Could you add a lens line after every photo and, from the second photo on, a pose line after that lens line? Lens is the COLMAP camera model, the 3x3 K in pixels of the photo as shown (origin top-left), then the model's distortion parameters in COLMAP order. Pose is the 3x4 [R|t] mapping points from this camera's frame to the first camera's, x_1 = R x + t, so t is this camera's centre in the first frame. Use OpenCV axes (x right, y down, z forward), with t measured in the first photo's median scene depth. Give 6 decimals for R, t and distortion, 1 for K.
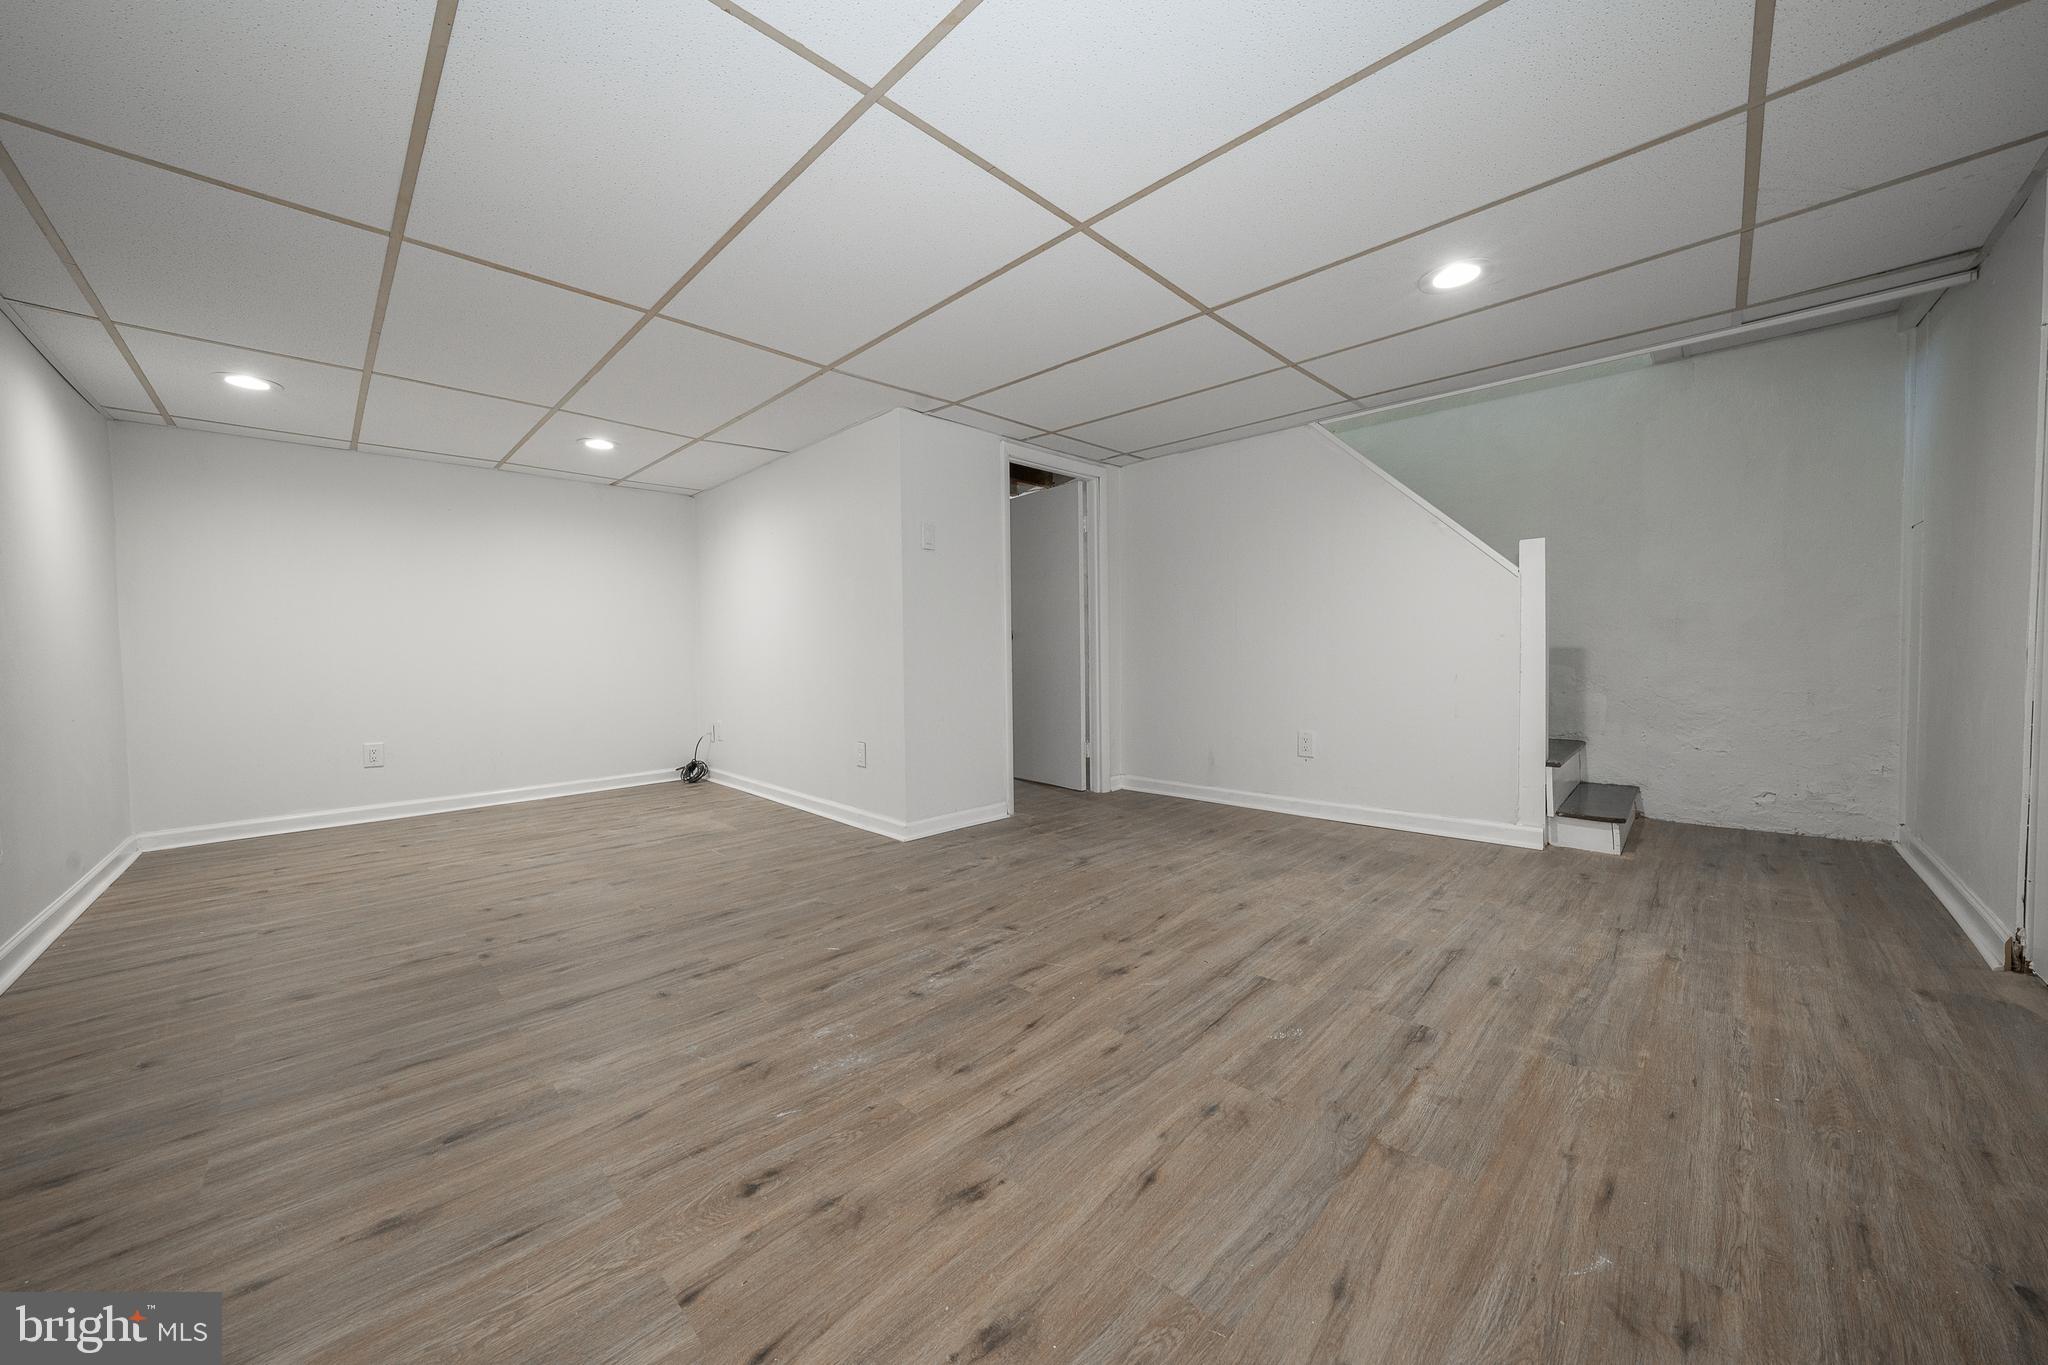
lens RADIAL K [[712.9, 0, 1036.7], [0, 712.9, 676.1], [0, 0, 1]] dist [-0.006735, 0.001299]
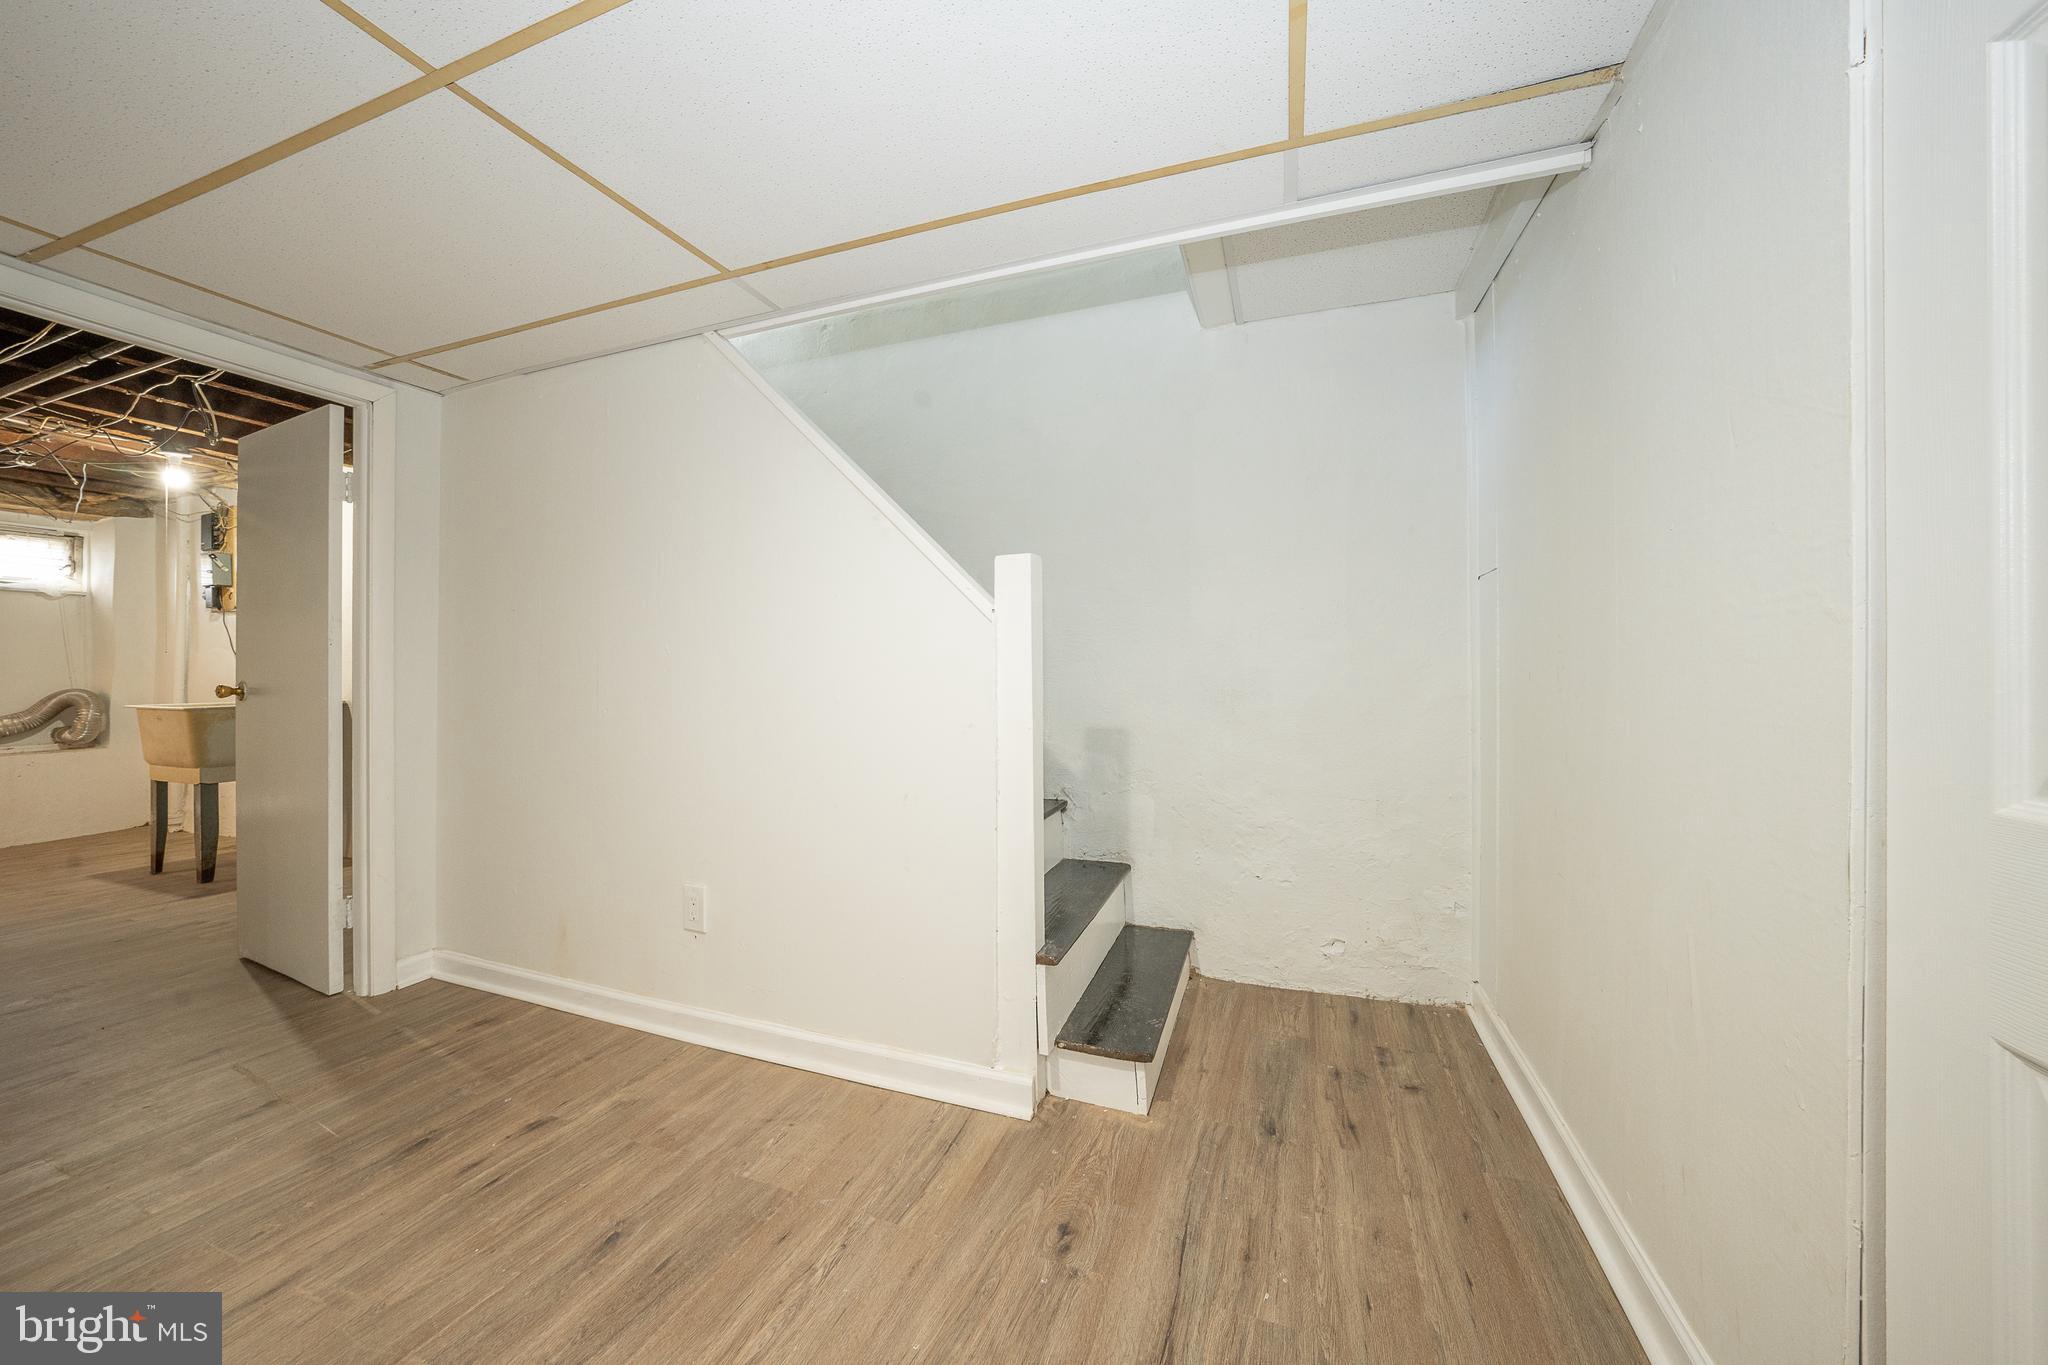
lens RADIAL K [[712.9, 0, 1016.0], [0, 712.9, 675.1], [0, 0, 1]] dist [-0.006735, 0.001299]
pose [[0.920942, 0.018959, 0.389238, 0.626440], [0.000283, 0.998783, -0.049318, -0.092004], [-0.389699, 0.045530, 0.919816, 0.630653]]
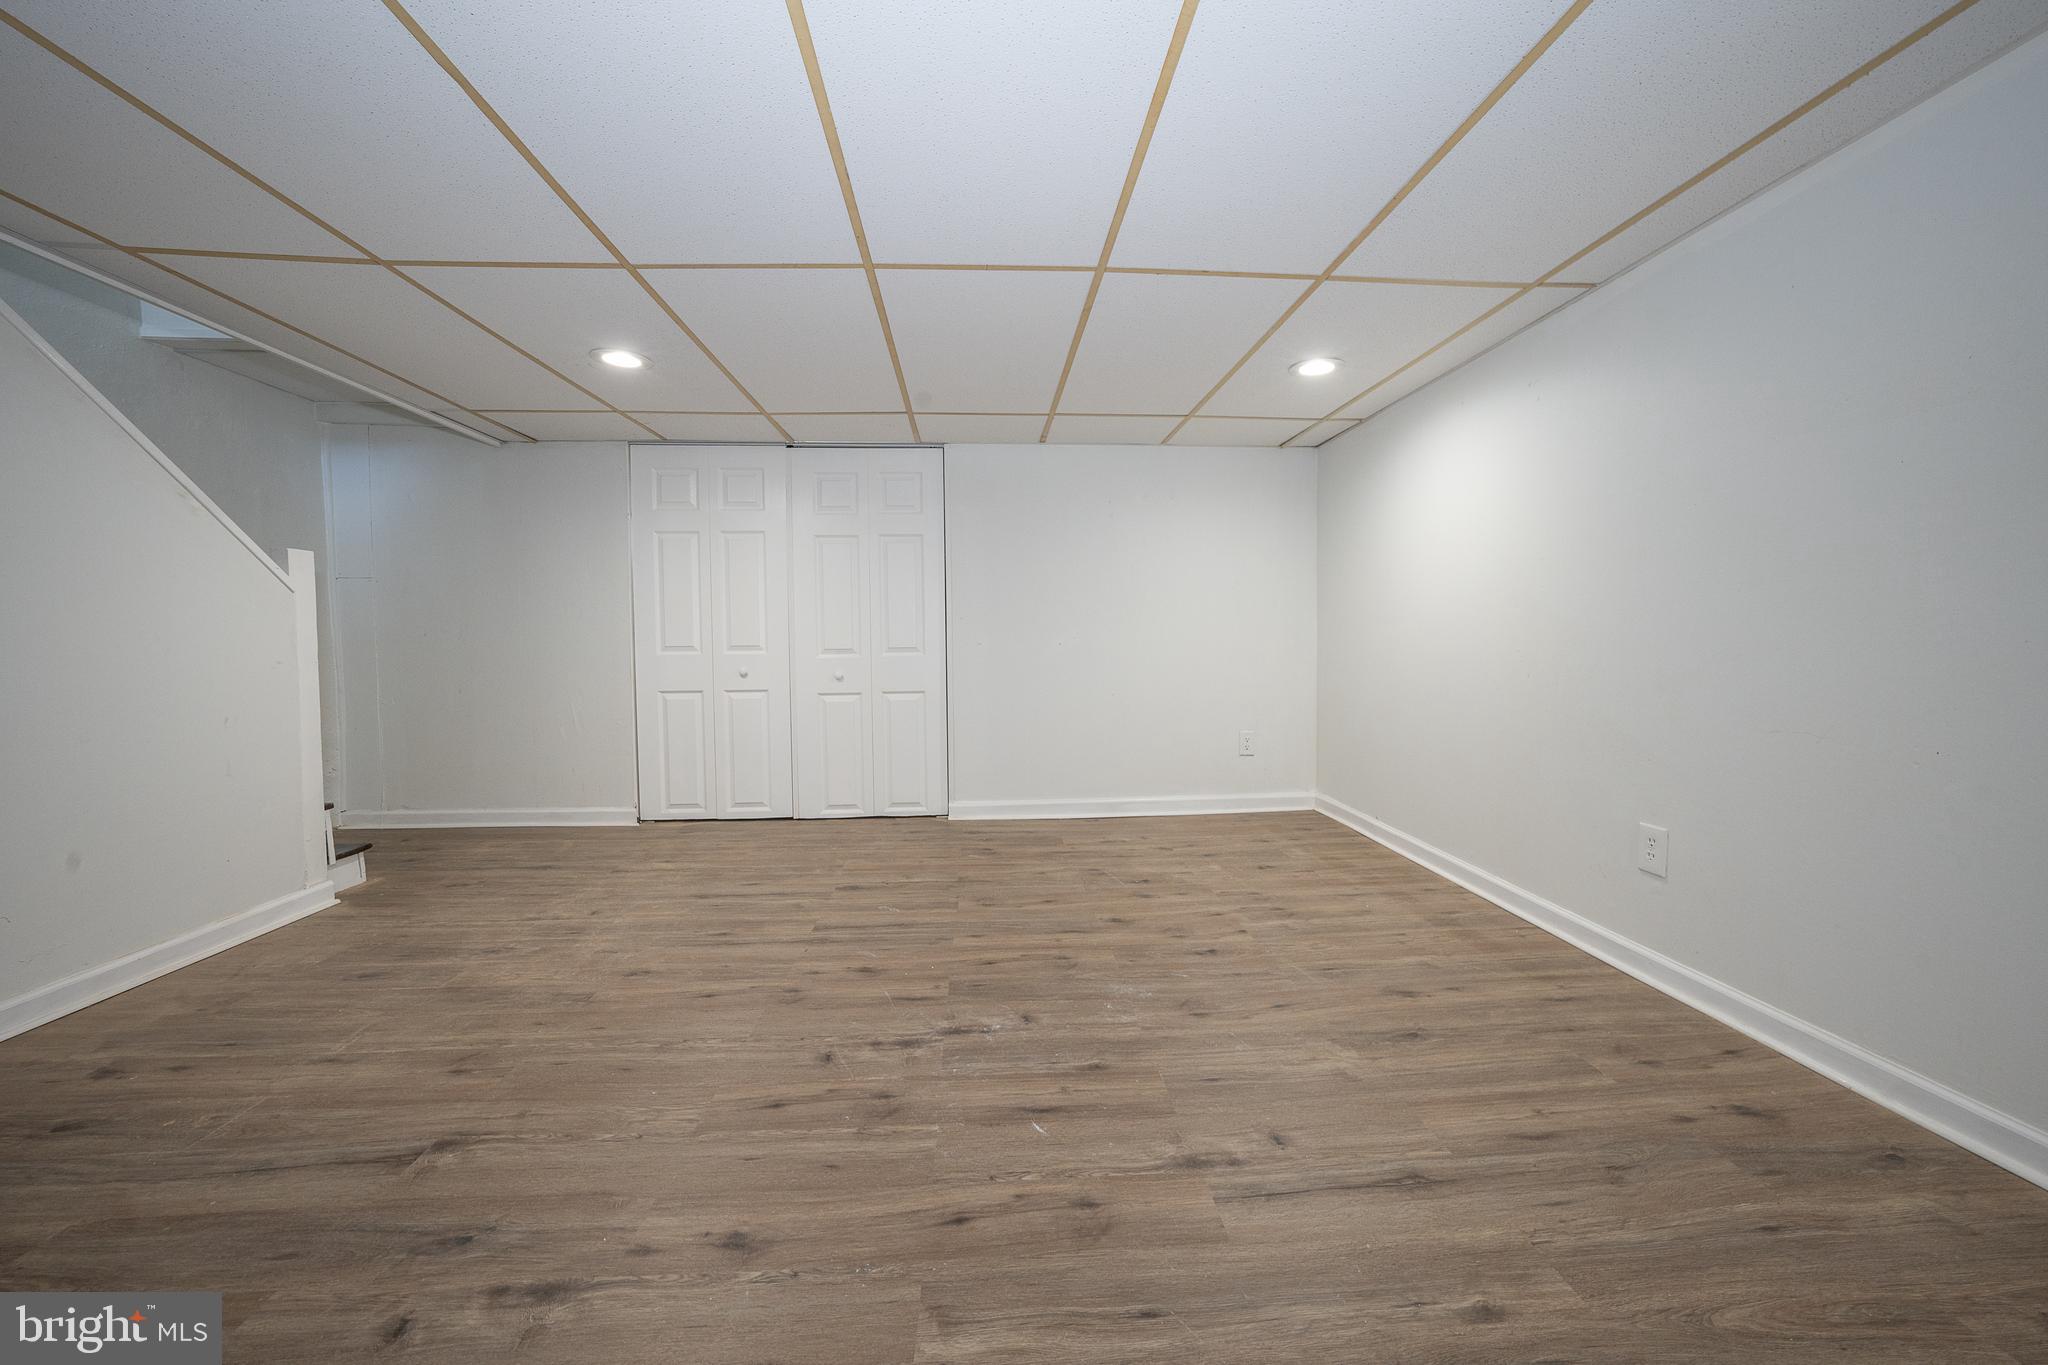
lens RADIAL K [[712.9, 0, 1013.1], [0, 712.9, 668.1], [0, 0, 1]] dist [-0.006735, 0.001299]
pose [[-0.723850, -0.000489, 0.689957, -0.669898], [0.044728, 0.997863, 0.047632, -0.069929], [-0.688506, 0.065339, -0.722281, 1.355299]]
